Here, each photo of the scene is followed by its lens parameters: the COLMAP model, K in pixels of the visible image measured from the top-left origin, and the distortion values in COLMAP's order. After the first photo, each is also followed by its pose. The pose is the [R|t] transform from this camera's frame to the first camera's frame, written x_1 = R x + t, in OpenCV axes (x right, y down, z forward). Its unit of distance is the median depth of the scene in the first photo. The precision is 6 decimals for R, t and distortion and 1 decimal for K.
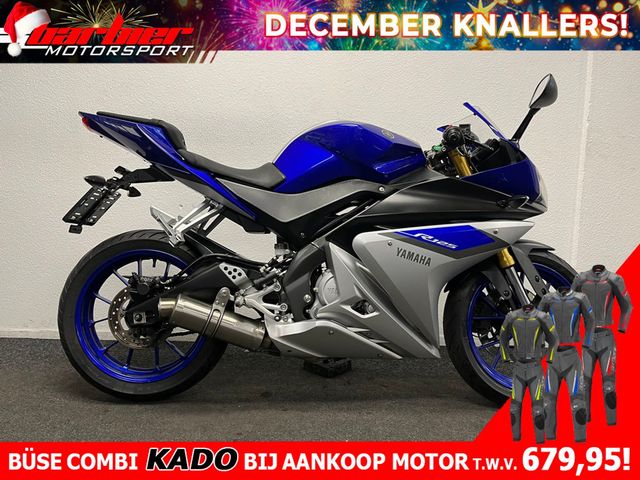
lens RADIAL K [[484.7, 0, 320.0], [0, 484.7, 240.0], [0, 0, 1]] dist [0.009068, 0.001104]
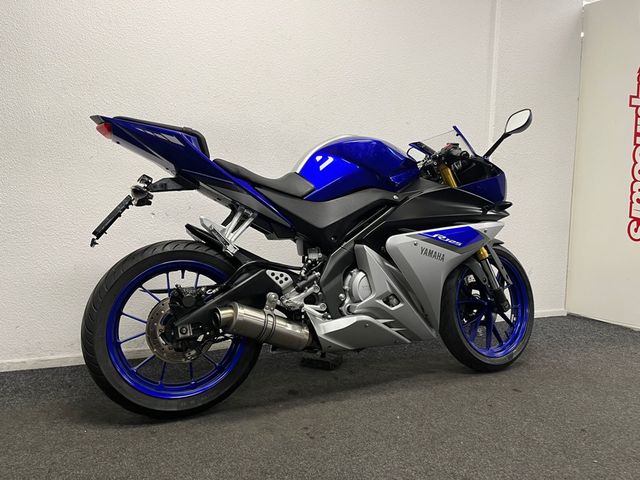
lens RADIAL K [[484.7, 0, 320.0], [0, 484.7, 240.0], [0, 0, 1]] dist [0.009068, 0.001104]
pose [[0.932284, -0.038591, 0.359663, -0.460882], [0.040023, 0.999193, 0.003468, -0.014229], [-0.359507, 0.011162, 0.933076, -0.009057]]
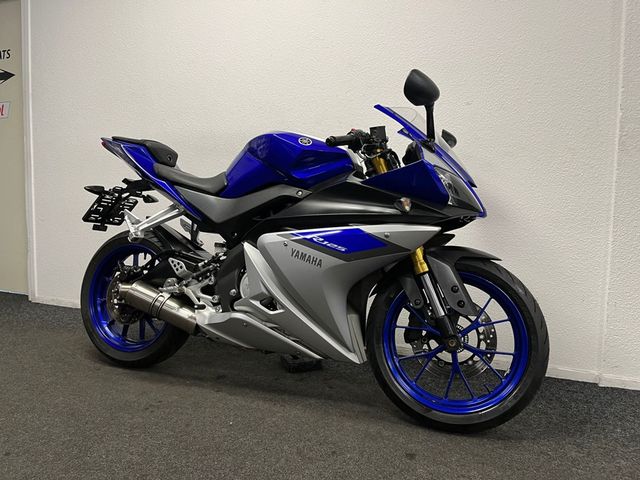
lens RADIAL K [[484.7, 0, 320.0], [0, 484.7, 240.0], [0, 0, 1]] dist [0.009068, 0.001104]
pose [[0.911369, 0.025943, -0.410771, 0.605507], [-0.036414, 0.999180, -0.017687, 0.013035], [0.409976, 0.031077, 0.911567, 0.064033]]
